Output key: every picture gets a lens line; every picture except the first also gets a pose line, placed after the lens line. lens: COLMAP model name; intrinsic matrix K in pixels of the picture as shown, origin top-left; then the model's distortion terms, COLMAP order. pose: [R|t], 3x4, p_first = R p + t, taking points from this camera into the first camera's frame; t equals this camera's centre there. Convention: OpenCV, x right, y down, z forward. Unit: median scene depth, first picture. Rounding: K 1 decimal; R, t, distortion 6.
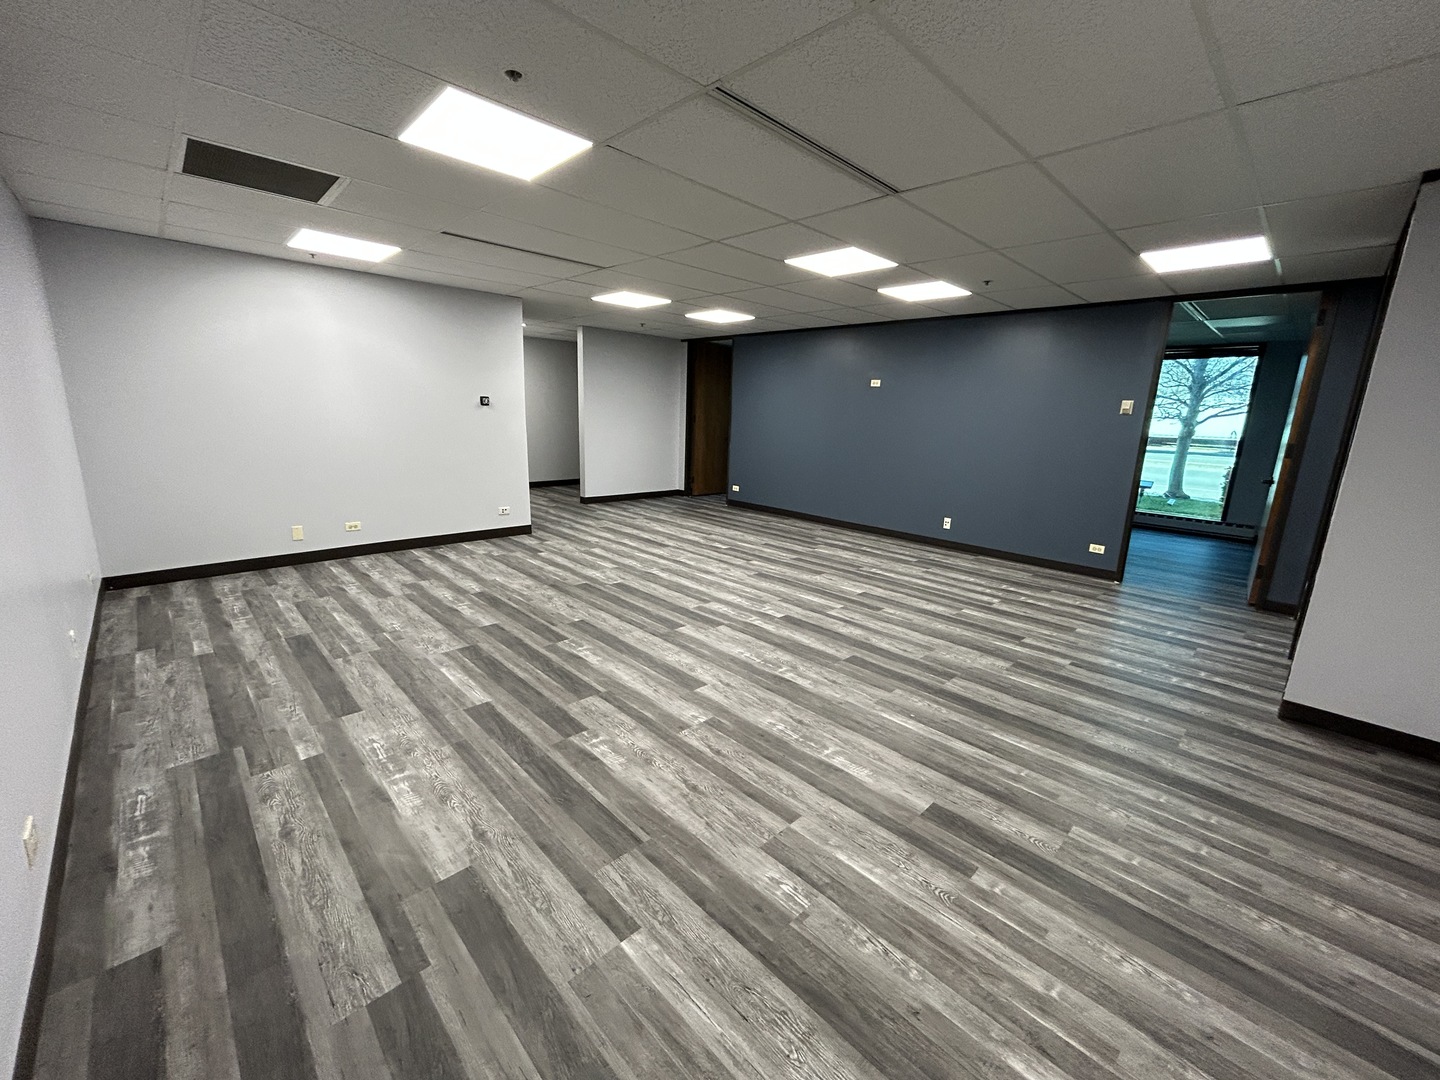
lens RADIAL K [[582.0, 0, 716.2], [0, 582.0, 536.1], [0, 0, 1]] dist [-0.004348, 0.002300]
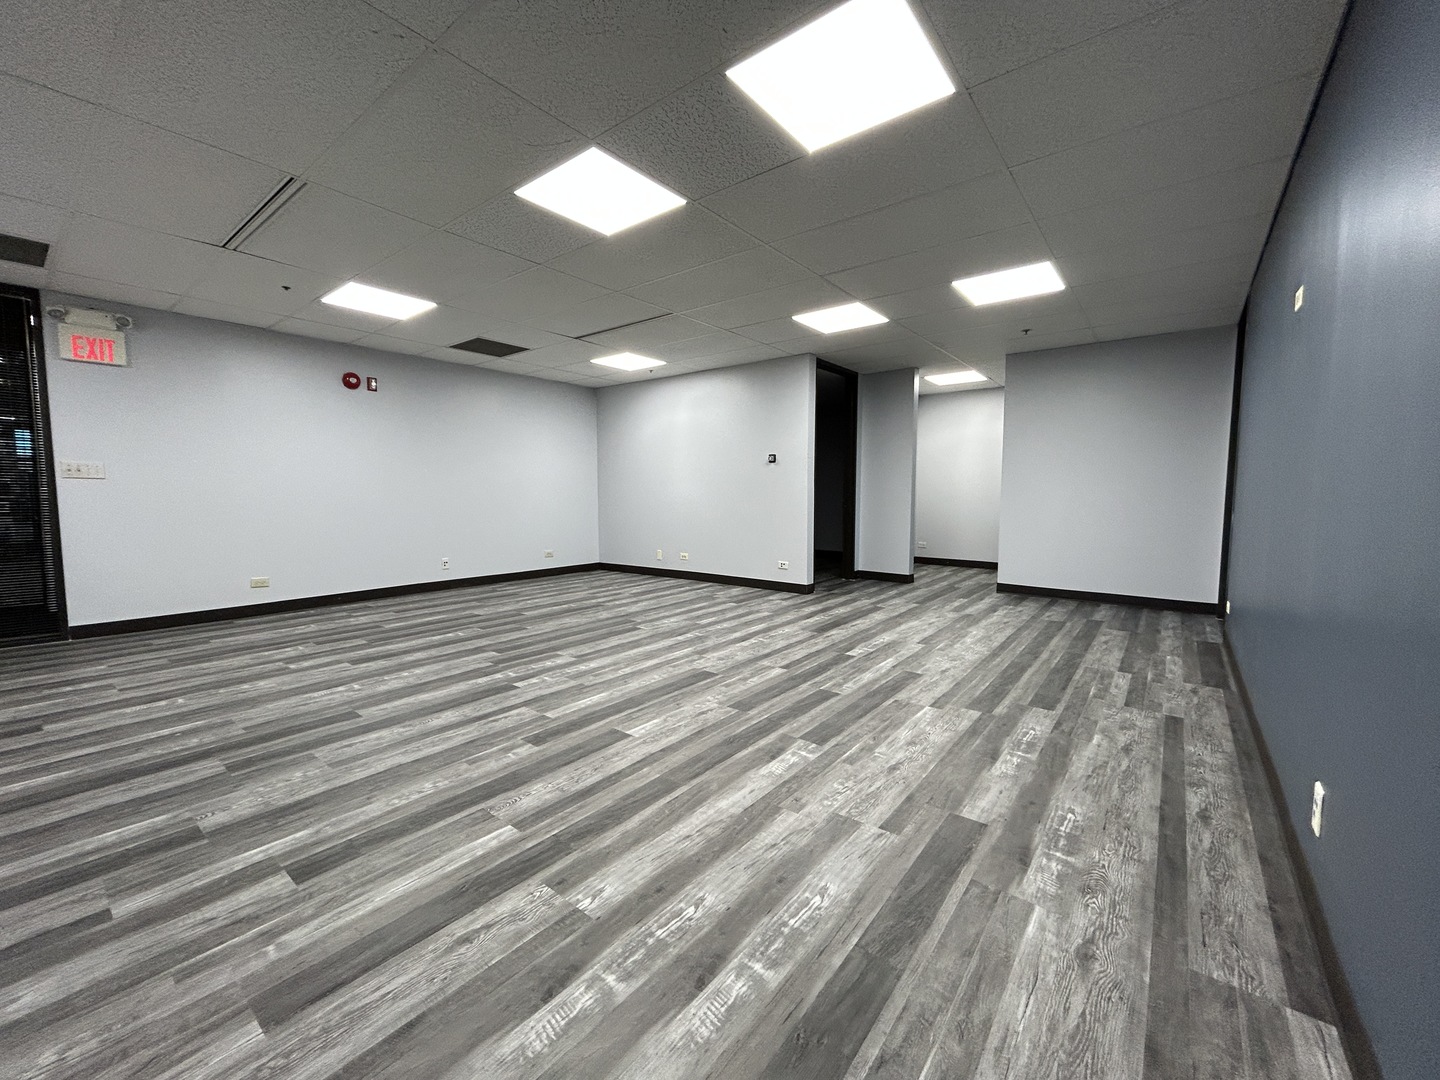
lens RADIAL K [[582.0, 0, 716.2], [0, 582.0, 536.1], [0, 0, 1]] dist [-0.004348, 0.002300]
pose [[0.127575, 0.040508, -0.991001, 0.959345], [-0.208425, 0.977950, 0.013143, -0.130002], [0.969682, 0.204873, 0.133205, 1.176293]]
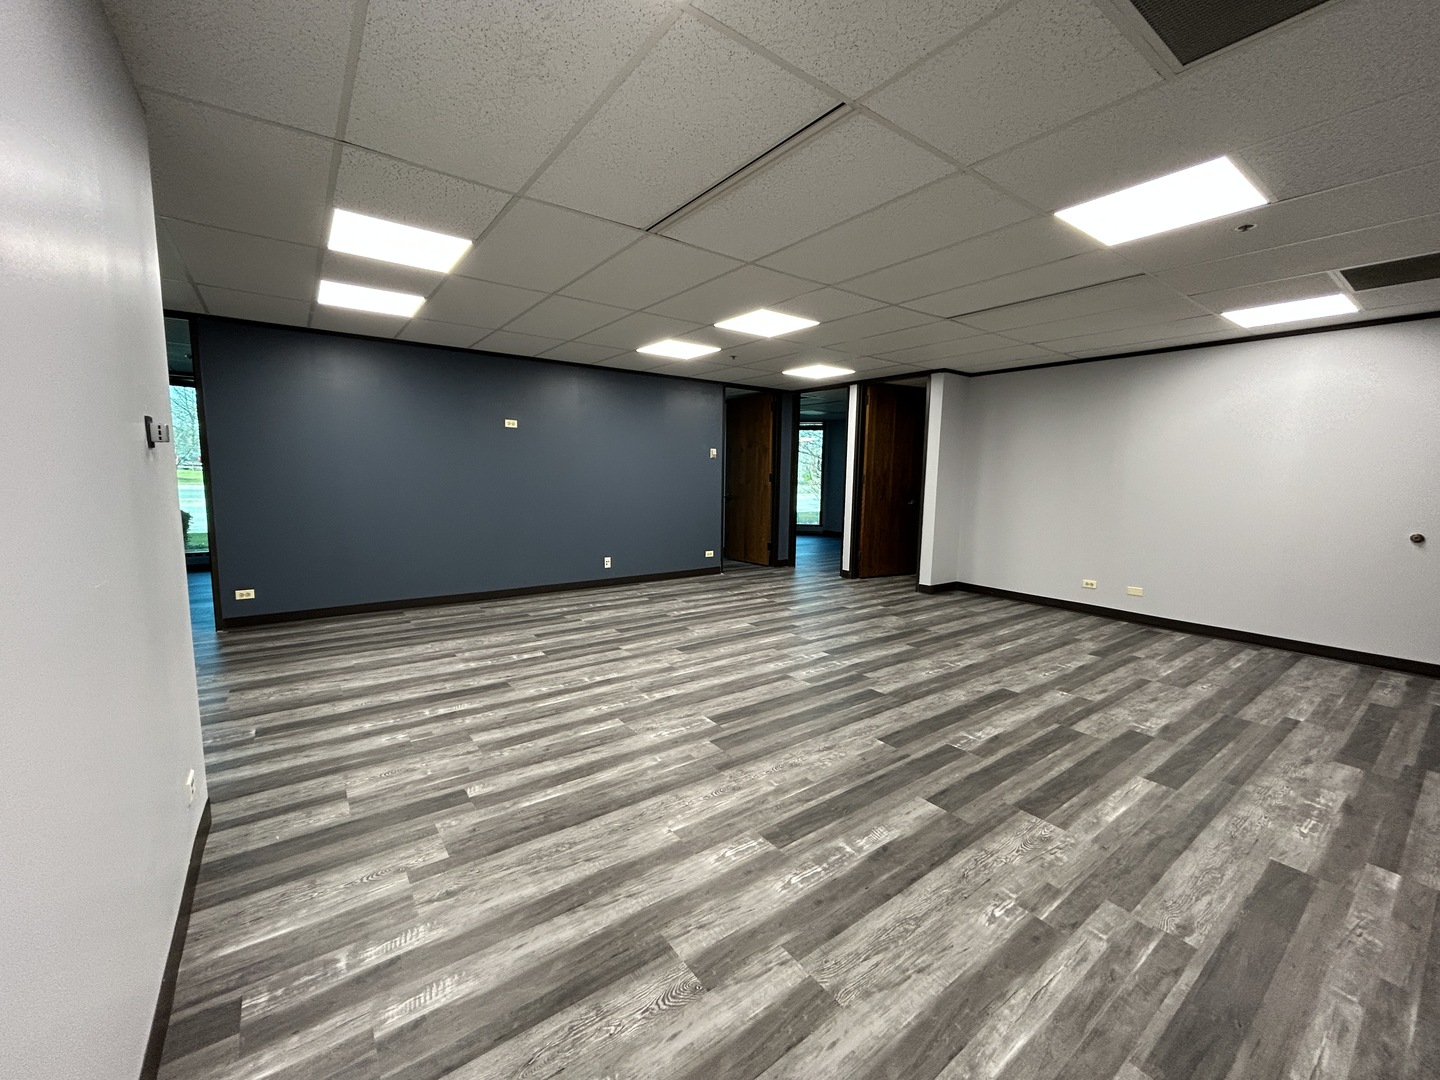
lens RADIAL K [[582.0, 0, 716.2], [0, 582.0, 536.1], [0, 0, 1]] dist [-0.004348, 0.002300]
pose [[0.136084, -0.142235, 0.980434, -0.962458], [0.202119, 0.972811, 0.113075, -0.239205], [-0.969860, 0.182776, 0.161132, 1.038580]]
